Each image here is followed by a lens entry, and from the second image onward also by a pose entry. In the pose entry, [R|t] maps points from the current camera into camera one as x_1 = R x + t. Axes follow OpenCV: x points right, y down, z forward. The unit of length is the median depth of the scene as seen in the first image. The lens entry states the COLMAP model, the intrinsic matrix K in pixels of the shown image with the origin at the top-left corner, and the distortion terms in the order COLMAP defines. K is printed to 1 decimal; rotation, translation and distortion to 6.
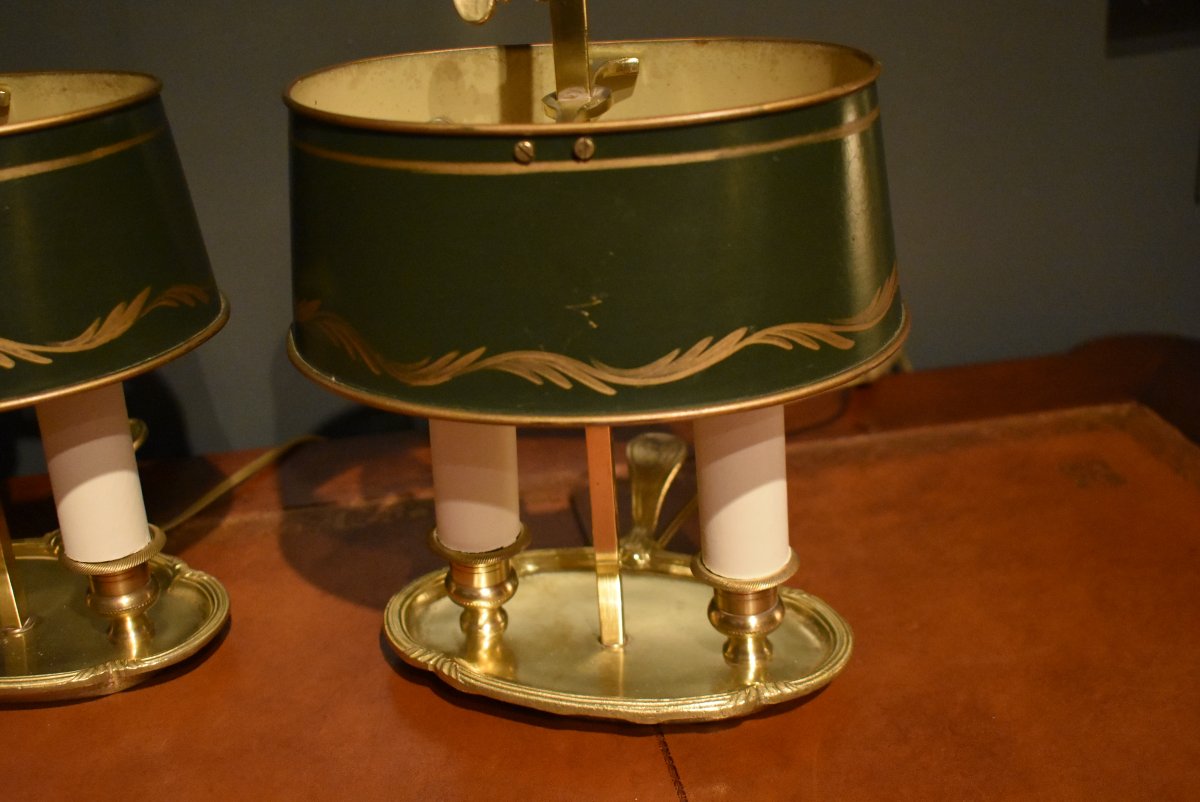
lens RADIAL K [[1352.3, 0, 600.0], [0, 1352.3, 401.0], [0, 0, 1]] dist [-0.075928, 0.014654]
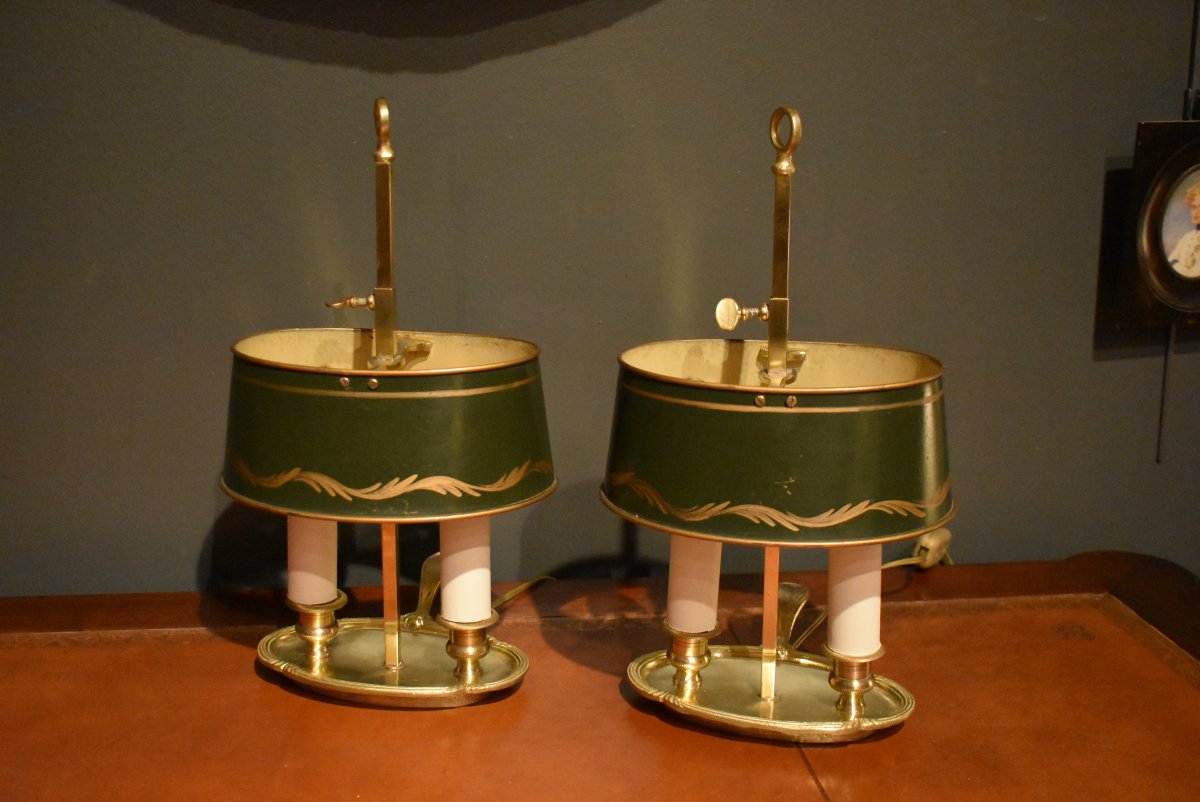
lens RADIAL K [[1303.3, 0, 600.0], [0, 1303.3, 401.0], [0, 0, 1]] dist [-0.075106, -0.003027]
pose [[0.996732, 0.067353, -0.044592, -0.157671], [-0.074265, 0.981244, -0.177890, 0.129243], [0.031774, 0.180620, 0.983040, -0.661742]]
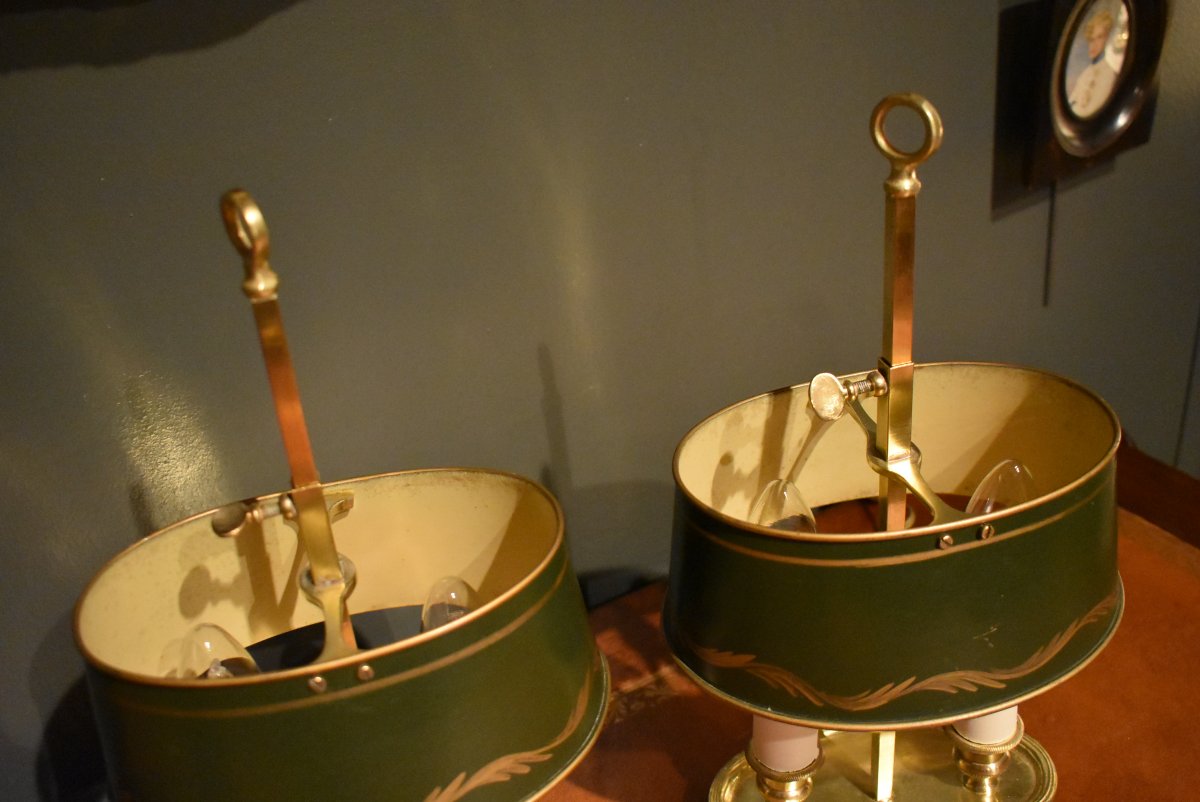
lens RADIAL K [[1143.8, 0, 604.8], [0, 1143.8, 394.1], [0, 0, 1]] dist [-0.085282, 0.000534]
pose [[0.947544, -0.185416, 0.260349, -0.504327], [0.174231, 0.982516, 0.065614, -0.361912], [-0.267963, -0.016811, 0.963283, 0.001714]]
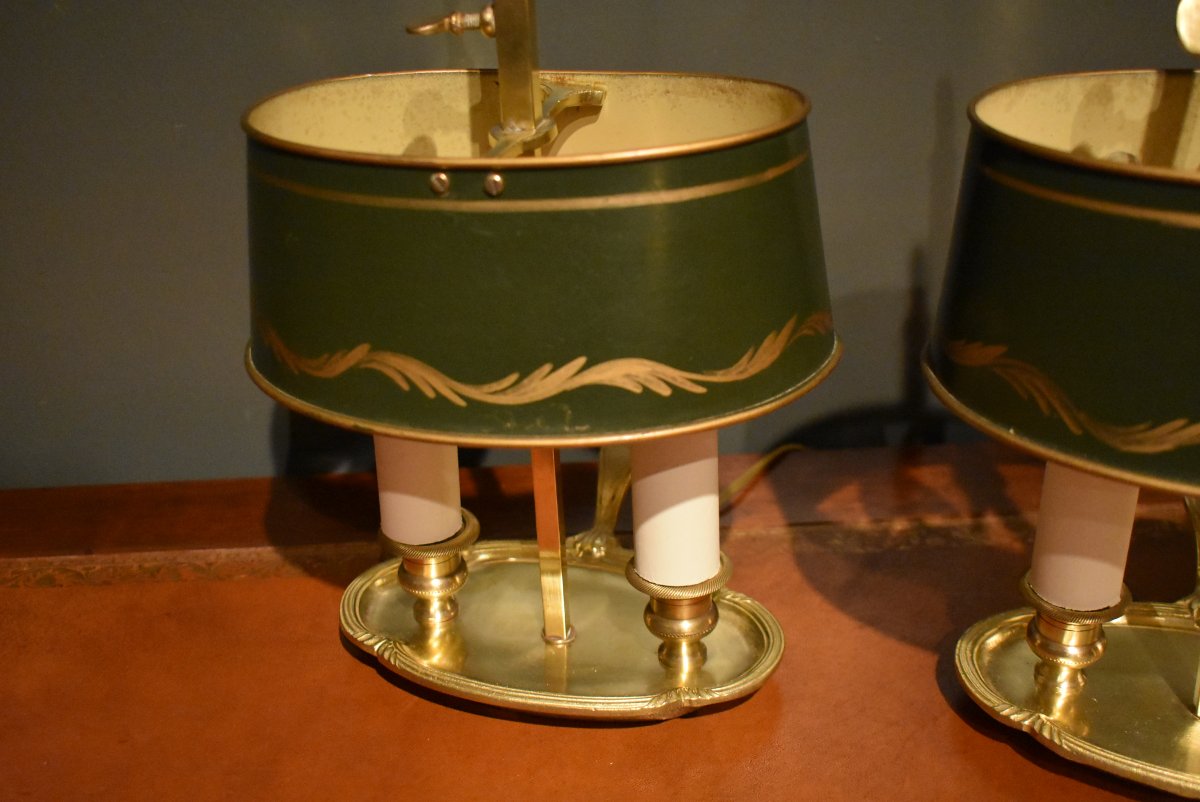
lens RADIAL K [[1352.3, 0, 600.0], [0, 1352.3, 401.0], [0, 0, 1]] dist [-0.075928, 0.014654]
pose [[0.983933, 0.070067, -0.164217, -0.287399], [-0.065079, 0.997246, 0.035565, -0.045540], [0.166256, -0.024306, 0.985783, 0.033399]]
